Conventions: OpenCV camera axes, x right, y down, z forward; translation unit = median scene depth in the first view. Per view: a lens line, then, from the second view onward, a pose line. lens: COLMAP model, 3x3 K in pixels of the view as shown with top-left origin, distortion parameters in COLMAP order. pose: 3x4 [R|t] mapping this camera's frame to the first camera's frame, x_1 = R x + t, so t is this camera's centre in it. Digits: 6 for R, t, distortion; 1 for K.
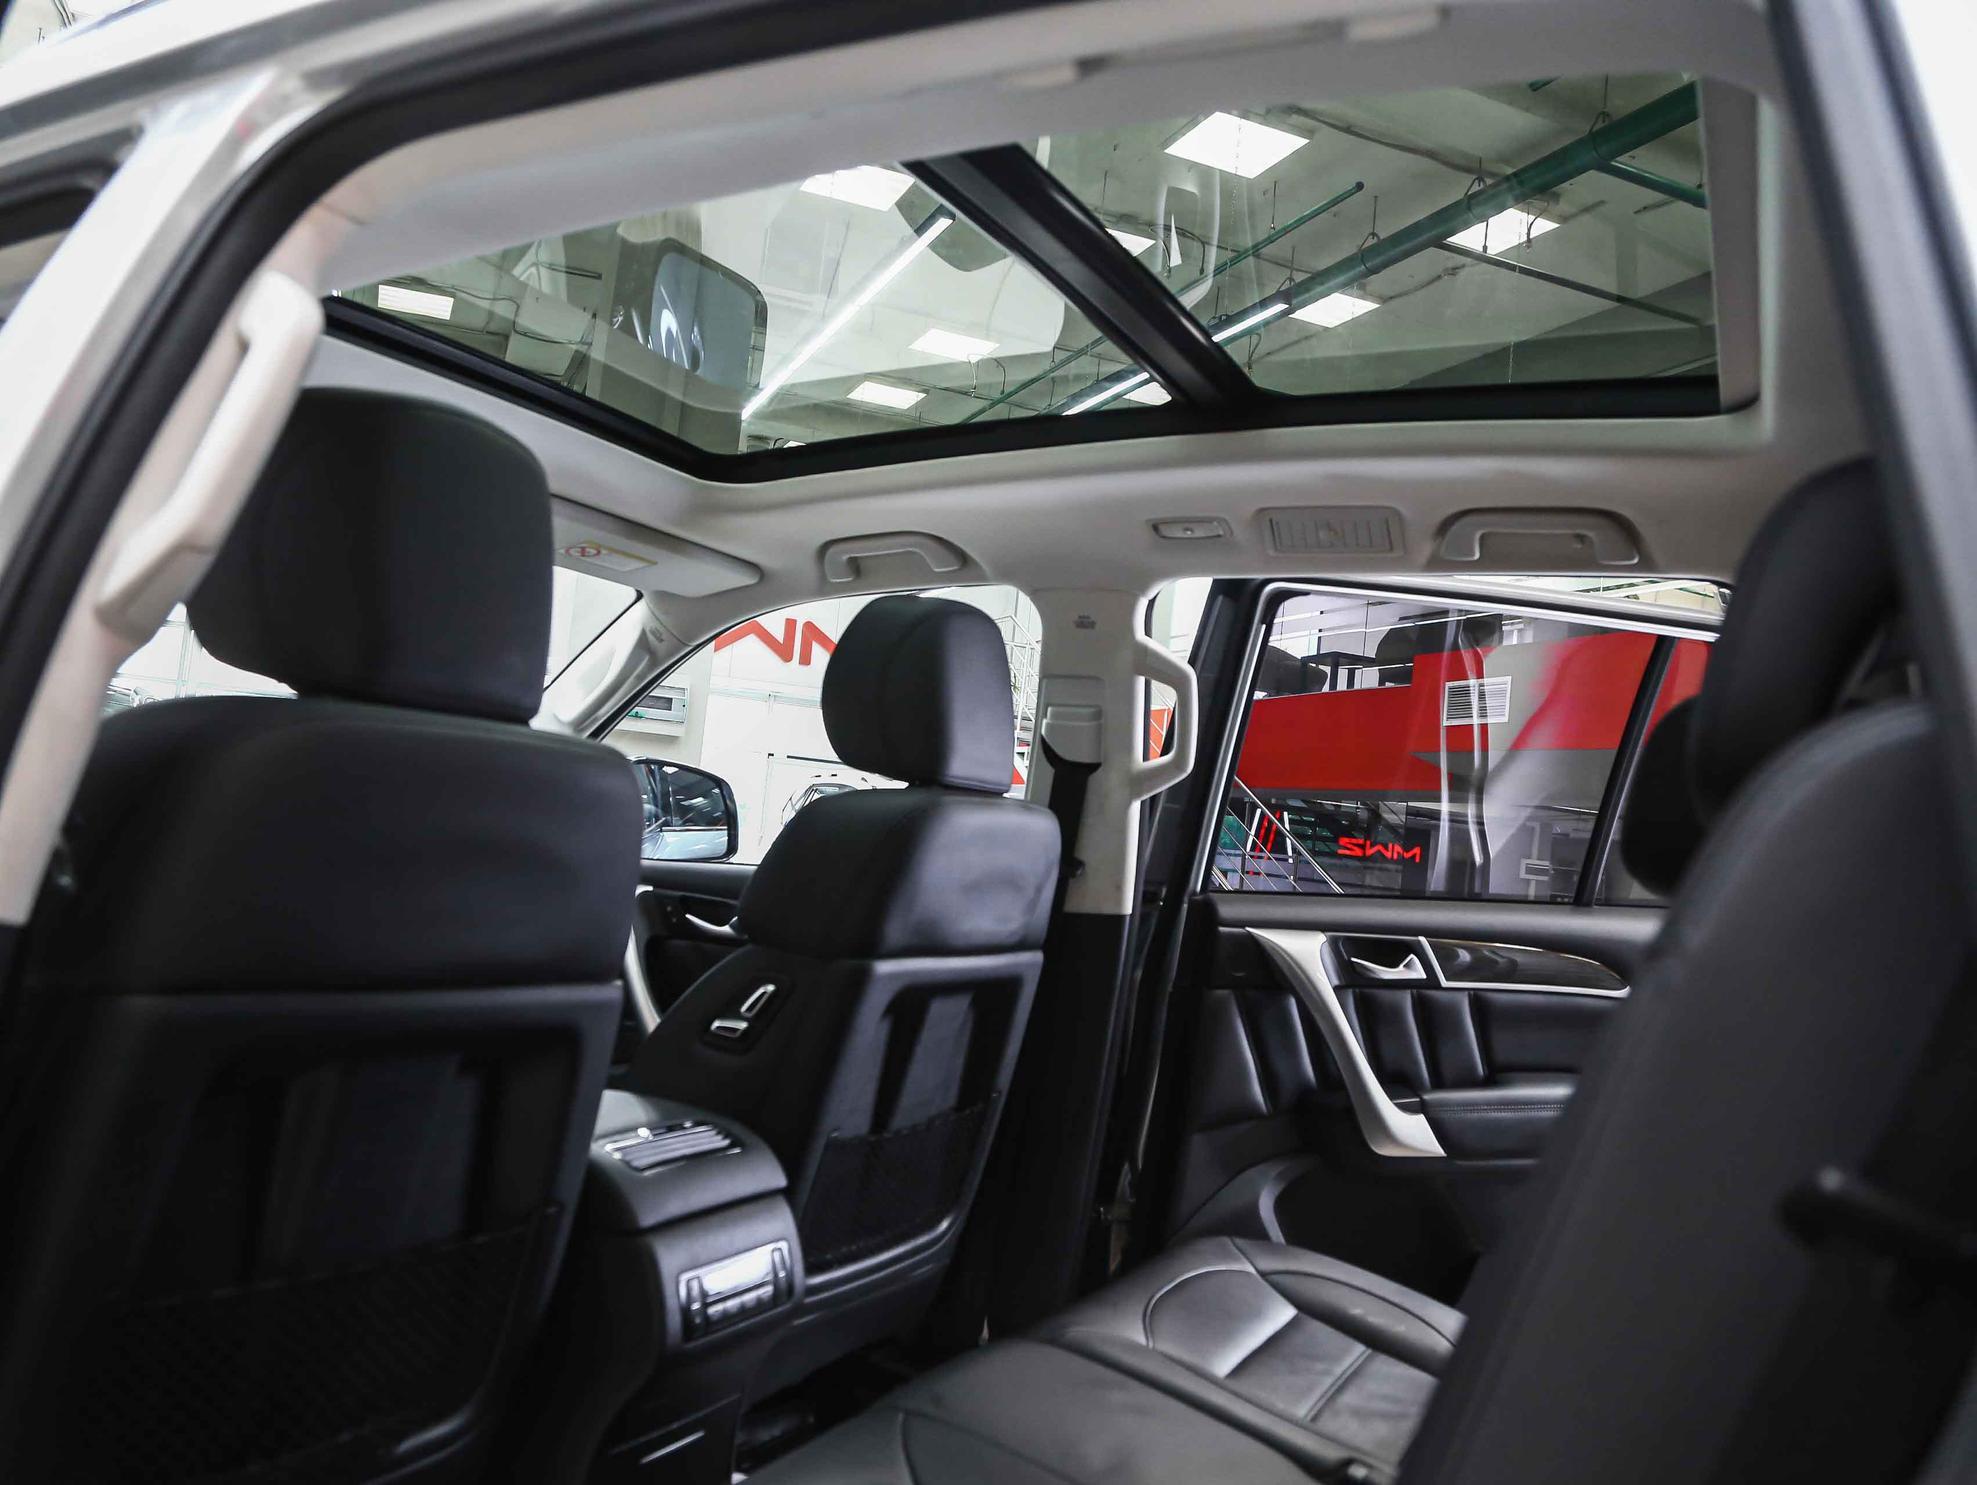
lens RADIAL K [[1549.9, 0, 988.5], [0, 1549.9, 742.5], [0, 0, 1]] dist [-0.125585, 0.093911]
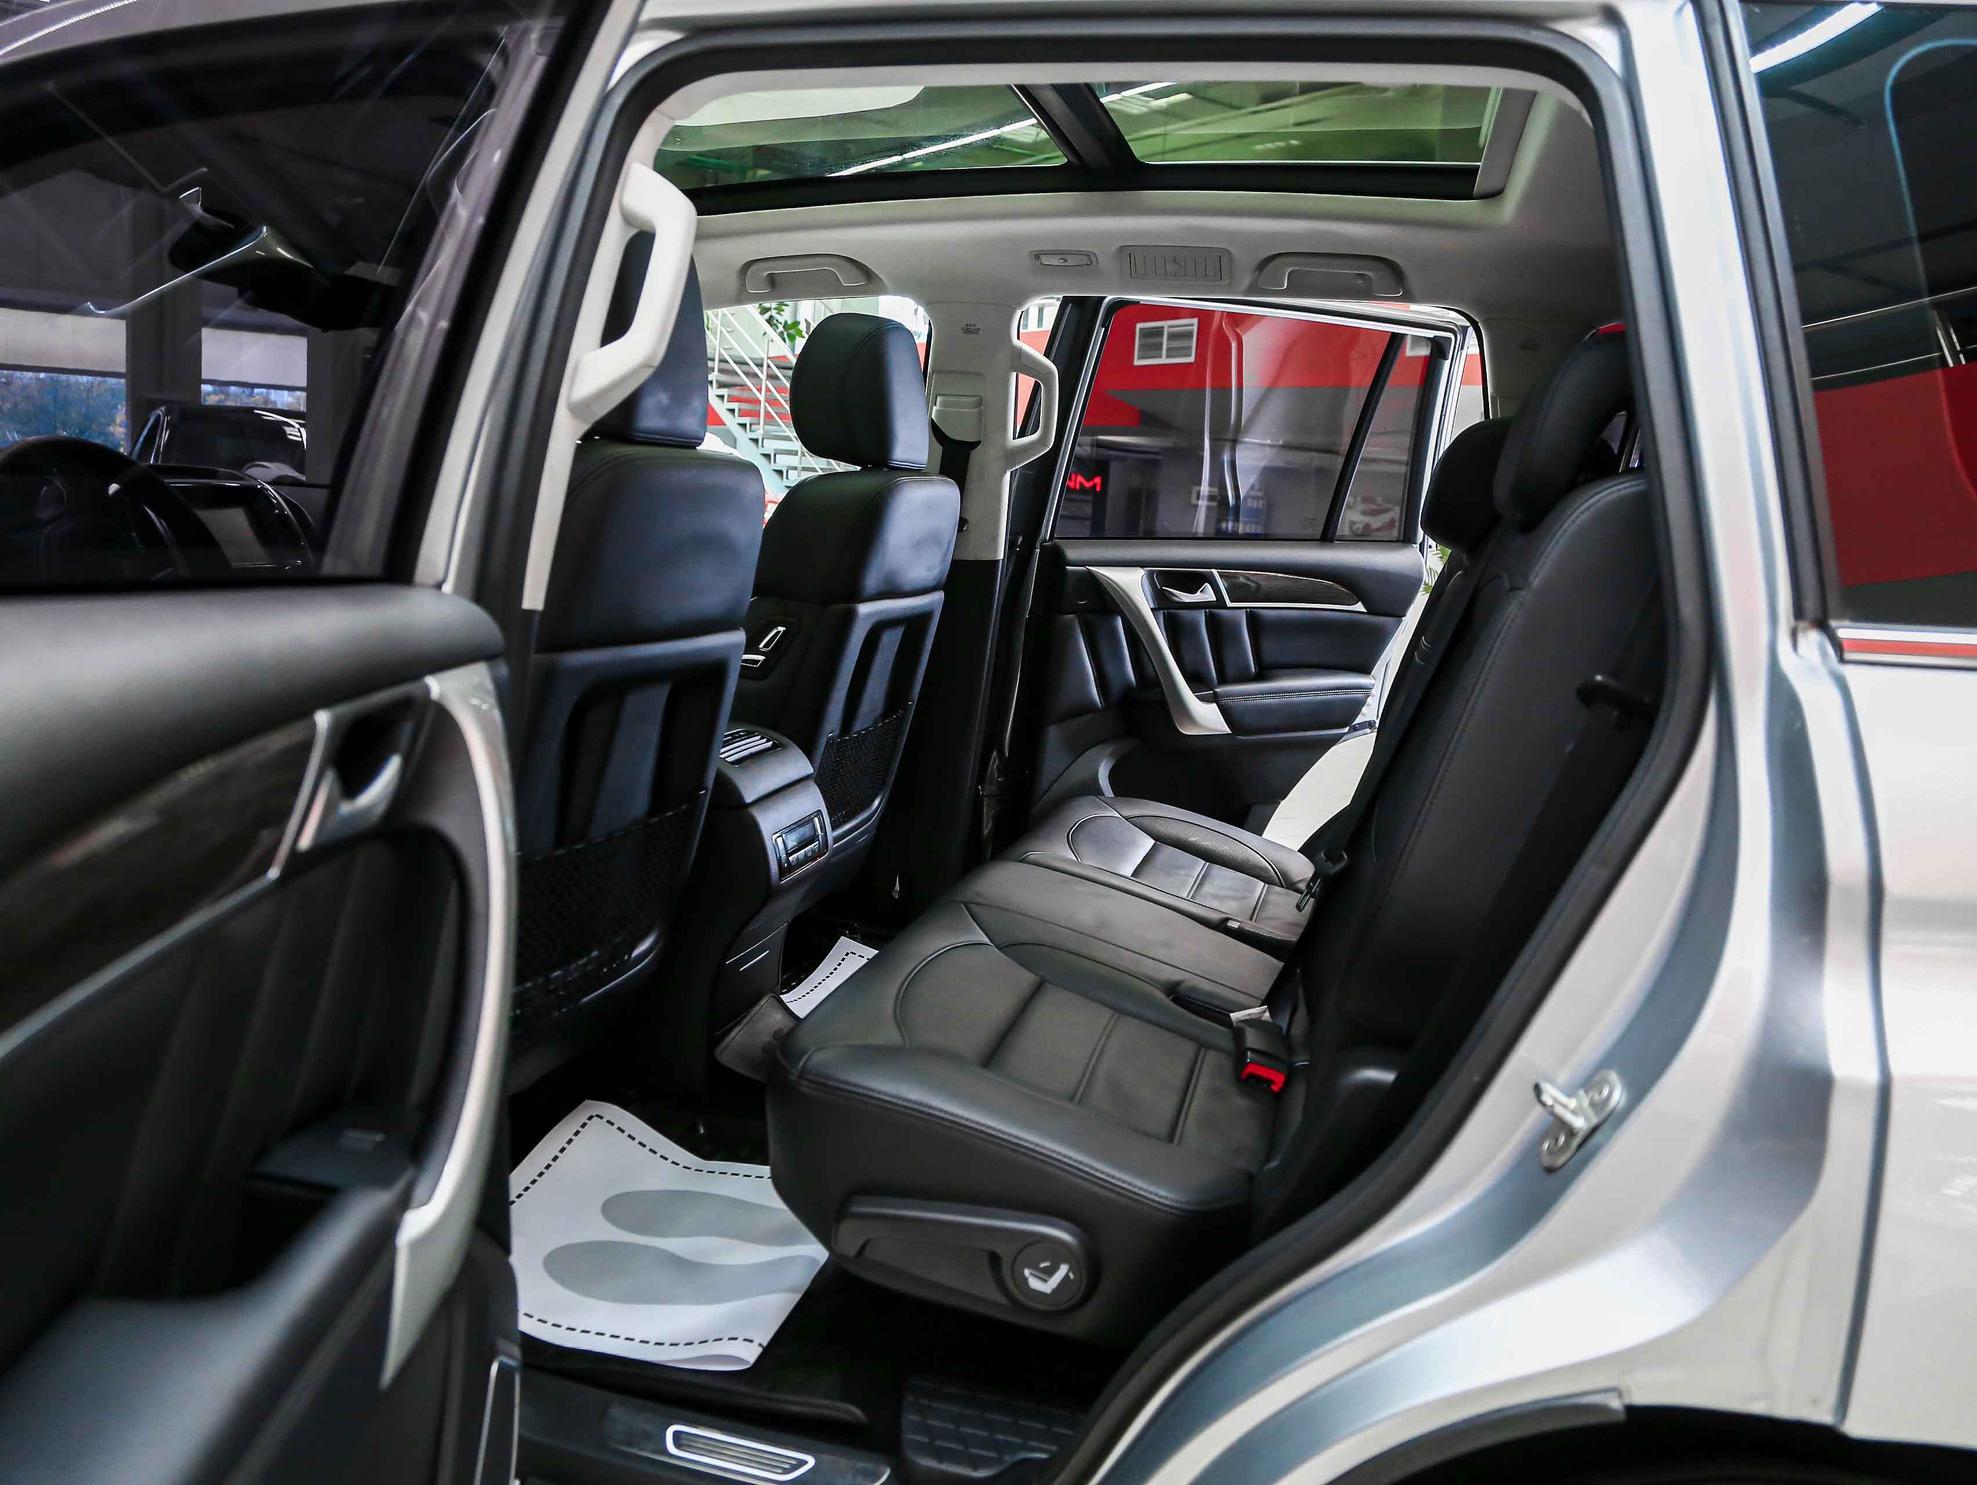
lens RADIAL K [[1549.9, 0, 988.5], [0, 1549.9, 742.5], [0, 0, 1]] dist [-0.125585, 0.093911]
pose [[0.975574, -0.063646, 0.210250, -0.214966], [0.012459, 0.971598, 0.236310, -0.048120], [-0.219319, -0.227918, 0.948658, -0.268678]]
